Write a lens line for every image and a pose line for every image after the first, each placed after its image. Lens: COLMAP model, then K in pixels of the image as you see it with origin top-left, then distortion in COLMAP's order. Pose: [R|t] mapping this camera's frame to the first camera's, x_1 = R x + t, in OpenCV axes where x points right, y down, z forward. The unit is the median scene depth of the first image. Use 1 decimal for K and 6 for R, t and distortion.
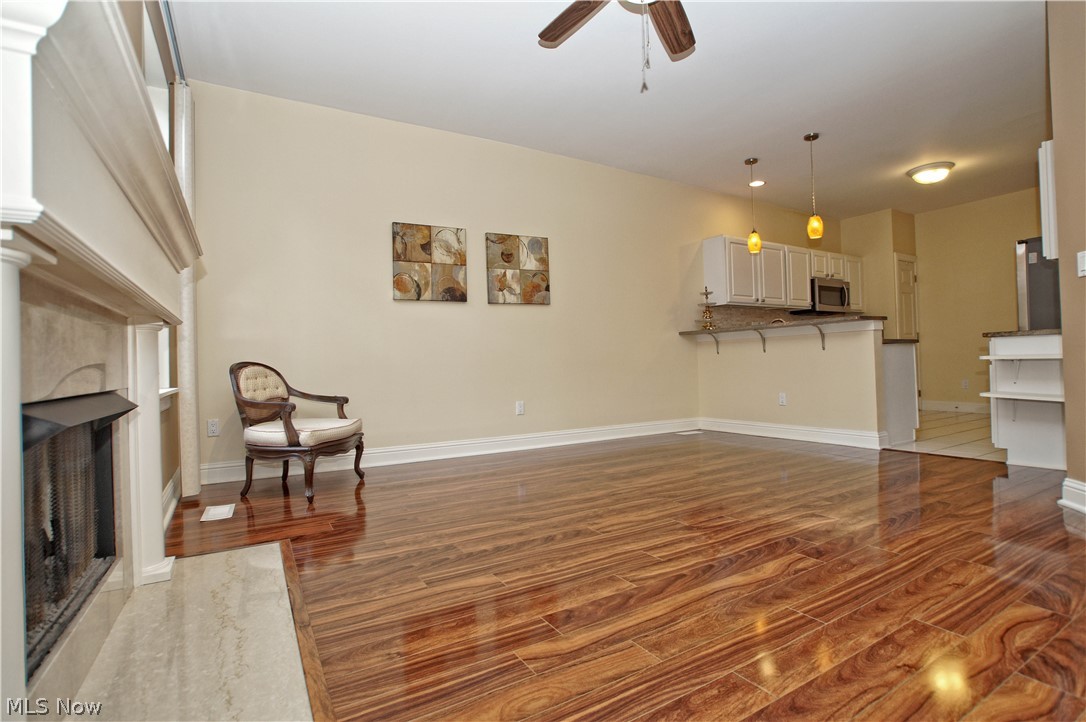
lens RADIAL K [[525.8, 0, 543.0], [0, 525.8, 361.0], [0, 0, 1]] dist [-0.085305, 0.045489]
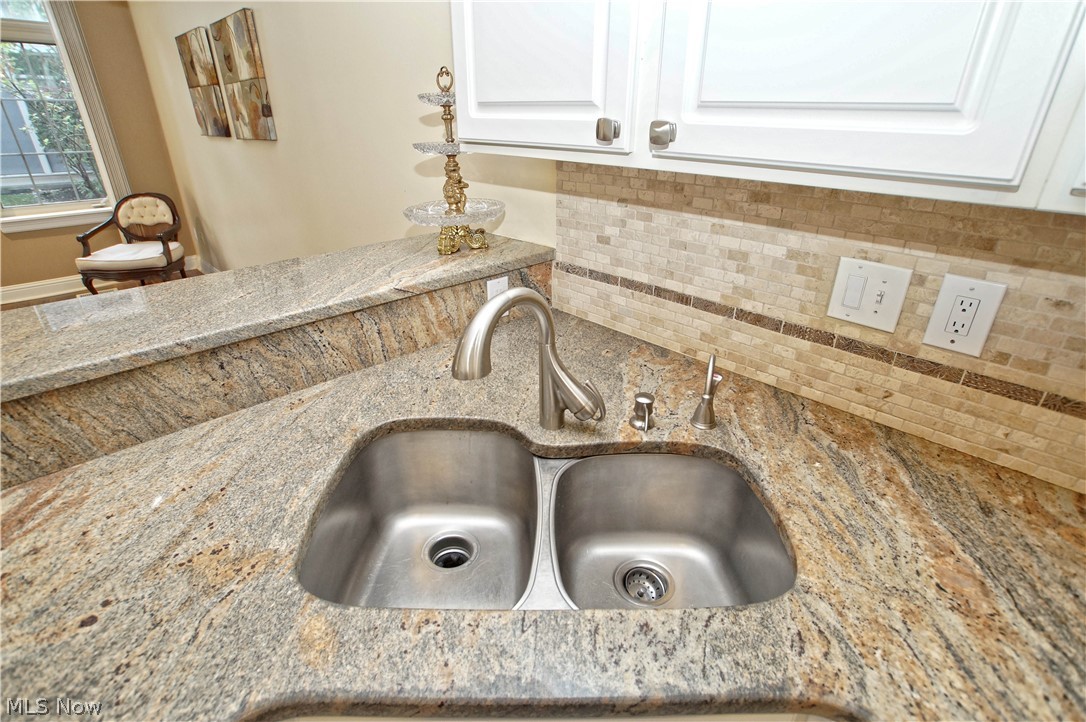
lens RADIAL K [[525.8, 0, 543.0], [0, 525.8, 361.0], [0, 0, 1]] dist [-0.085305, 0.045489]
pose [[0.258760, 0.444579, -0.857551, 0.803257], [-0.008736, 0.888828, 0.458158, -0.176531], [0.965902, -0.111061, 0.233877, 1.309291]]
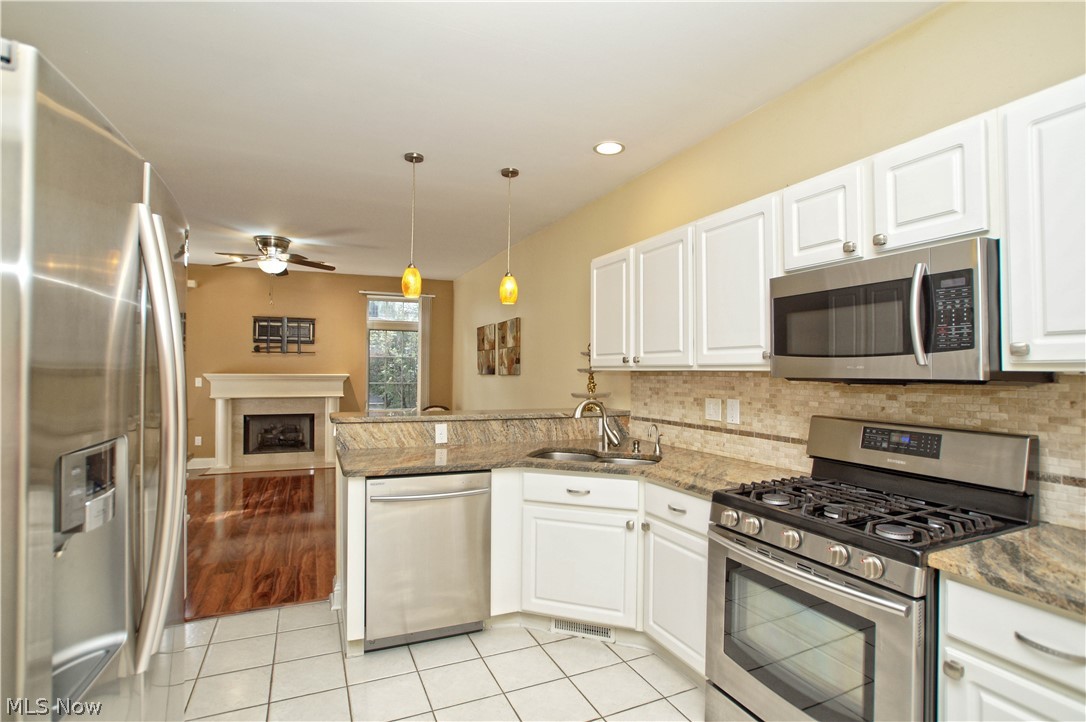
lens RADIAL K [[525.8, 0, 543.0], [0, 525.8, 361.0], [0, 0, 1]] dist [-0.085305, 0.045489]
pose [[-0.097009, 0.003922, -0.995276, 1.348967], [-0.001285, 0.999991, 0.004066, -0.165395], [0.995283, 0.001673, -0.097003, 1.350966]]
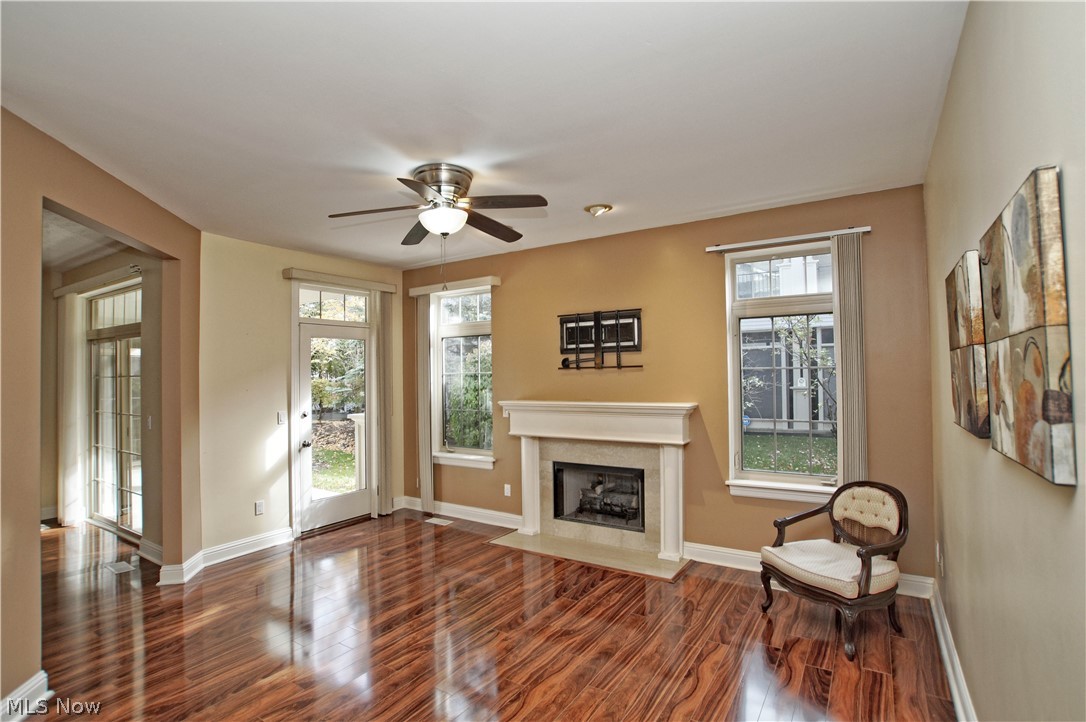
lens RADIAL K [[525.8, 0, 543.0], [0, 525.8, 361.0], [0, 0, 1]] dist [-0.085305, 0.045489]
pose [[-0.890686, 0.025990, -0.453876, 0.323734], [0.037232, 0.999181, -0.015848, -0.186177], [0.453092, -0.031015, -0.890924, 1.255876]]
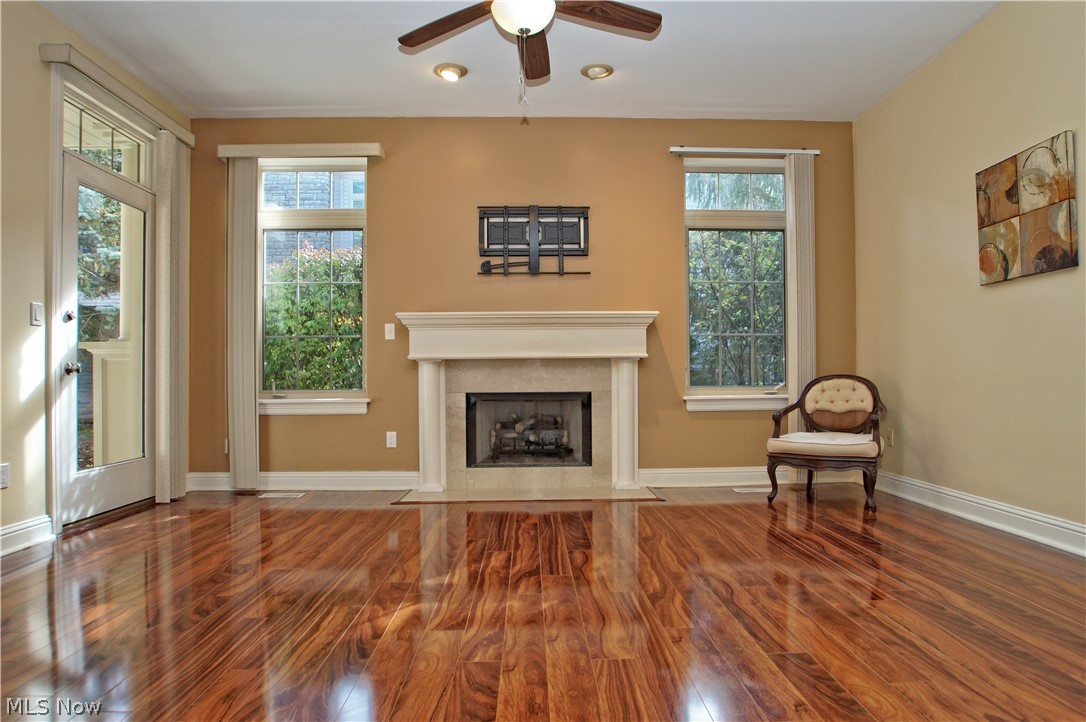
lens RADIAL K [[658.2, 0, 557.0], [0, 658.2, 380.2], [0, 0, 1]] dist [-0.059398, 0.000996]
pose [[-0.461731, 0.025942, -0.886641, 0.714258], [0.021412, 0.999607, 0.018097, -0.020784], [0.886762, -0.010629, -0.462105, 0.883031]]
